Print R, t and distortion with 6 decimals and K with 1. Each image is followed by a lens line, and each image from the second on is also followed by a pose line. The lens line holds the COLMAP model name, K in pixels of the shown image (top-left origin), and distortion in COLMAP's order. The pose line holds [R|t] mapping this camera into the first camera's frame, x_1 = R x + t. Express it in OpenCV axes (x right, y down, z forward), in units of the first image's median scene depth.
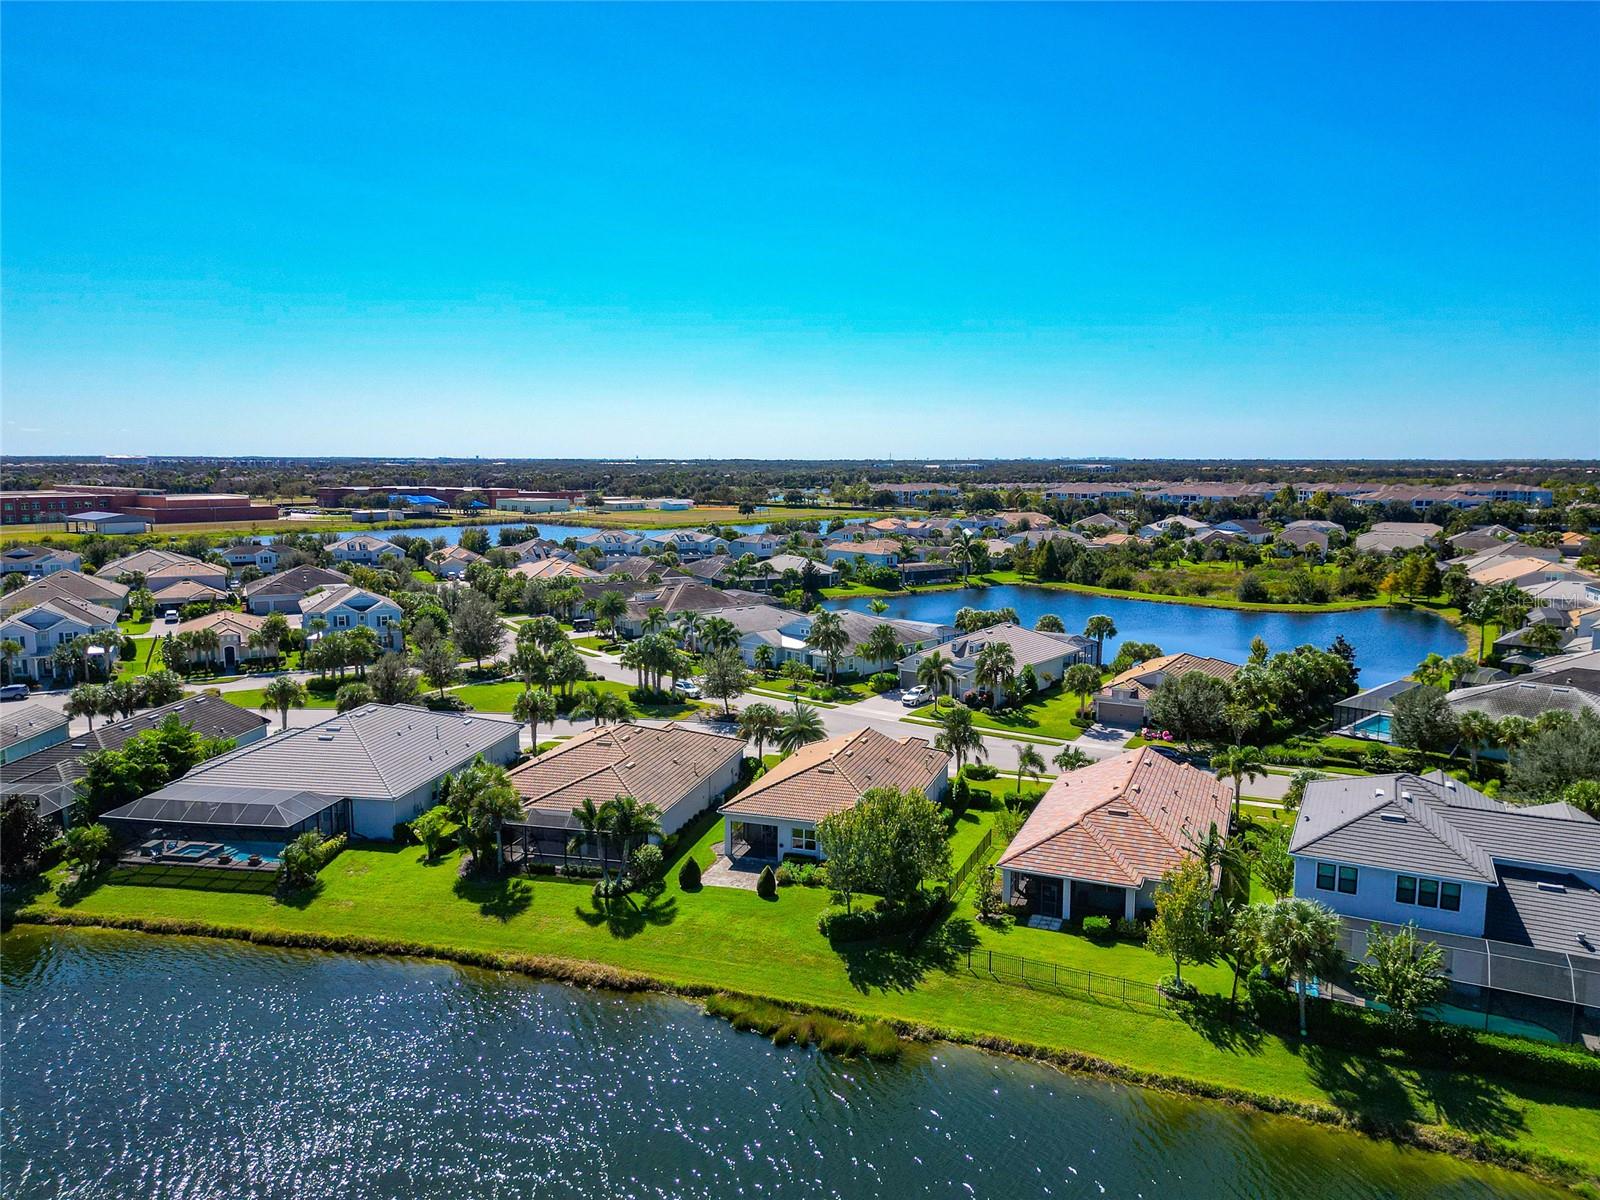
lens RADIAL K [[1145.2, 0, 801.0], [0, 1145.2, 603.6], [0, 0, 1]] dist [0.086274, -0.092263]
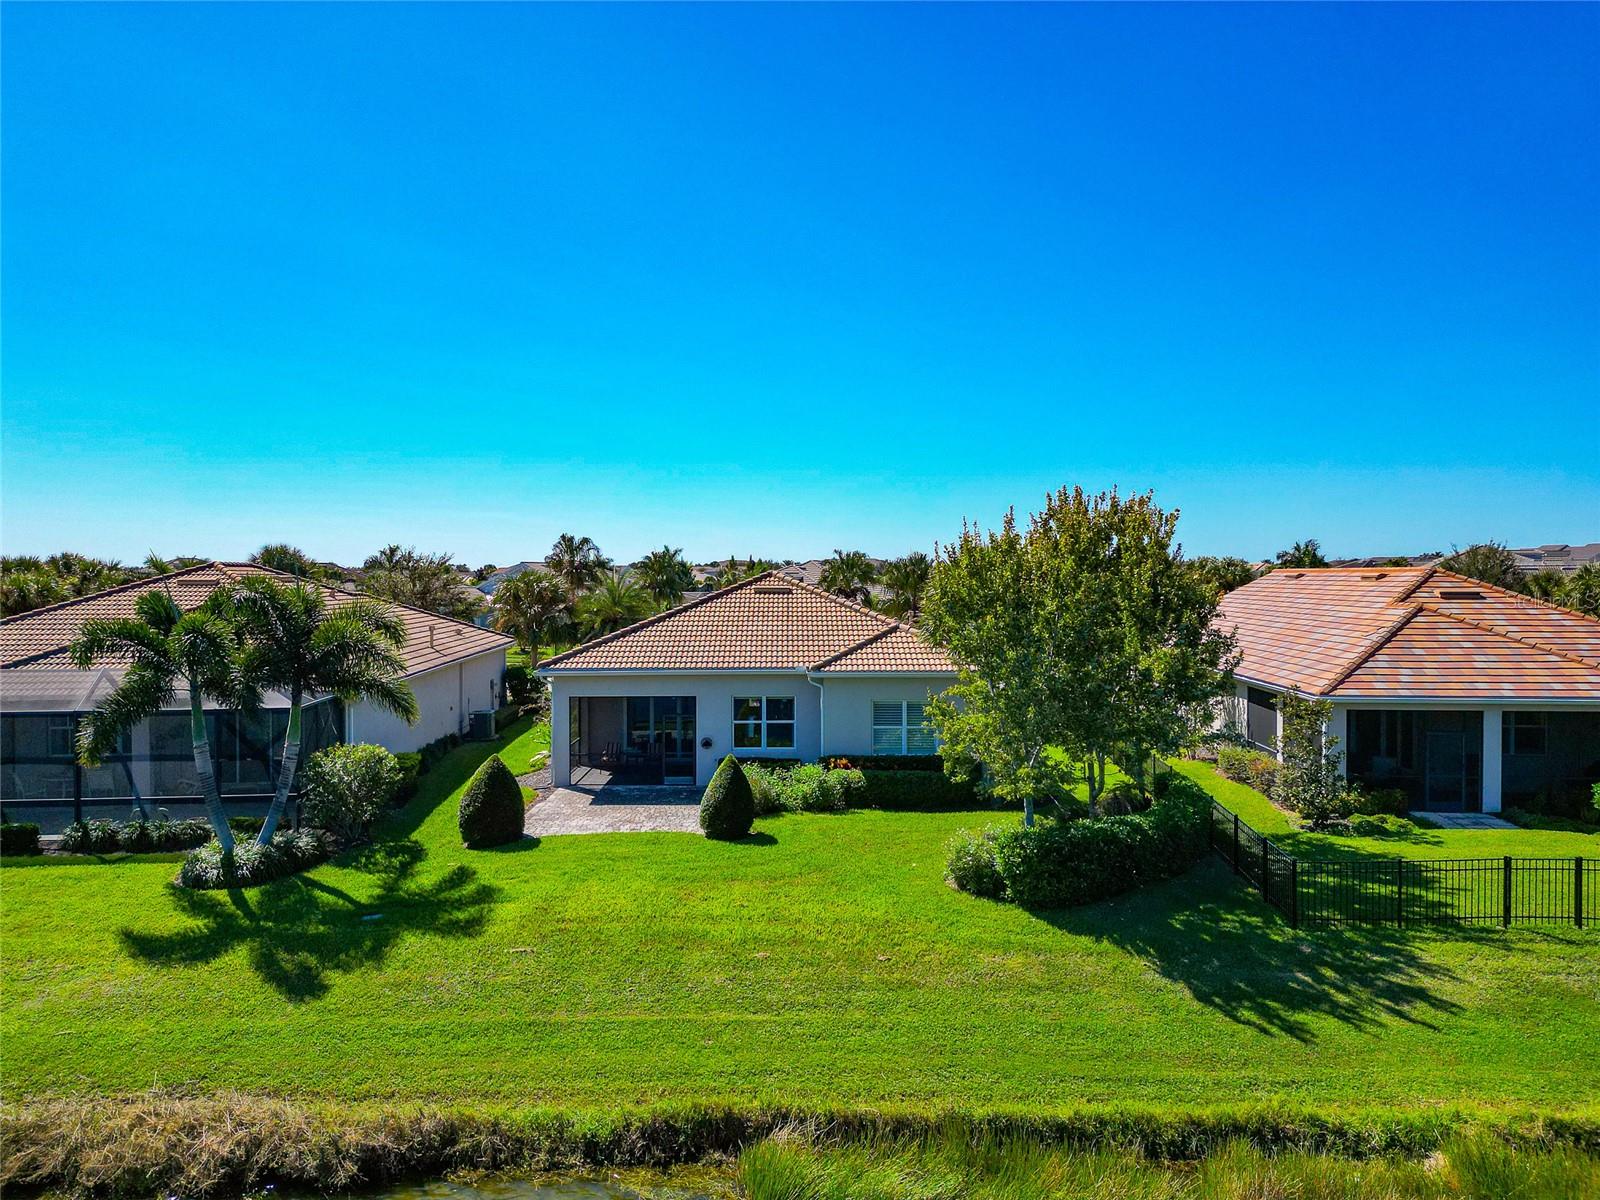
lens RADIAL K [[1123.4, 0, 799.2], [0, 1123.4, 595.5], [0, 0, 1]] dist [0.079244, -0.081218]
pose [[0.944321, -0.009120, 0.328898, -0.107520], [0.046427, 0.993307, -0.105759, 0.188301], [-0.325732, 0.115140, 0.938425, 0.570916]]
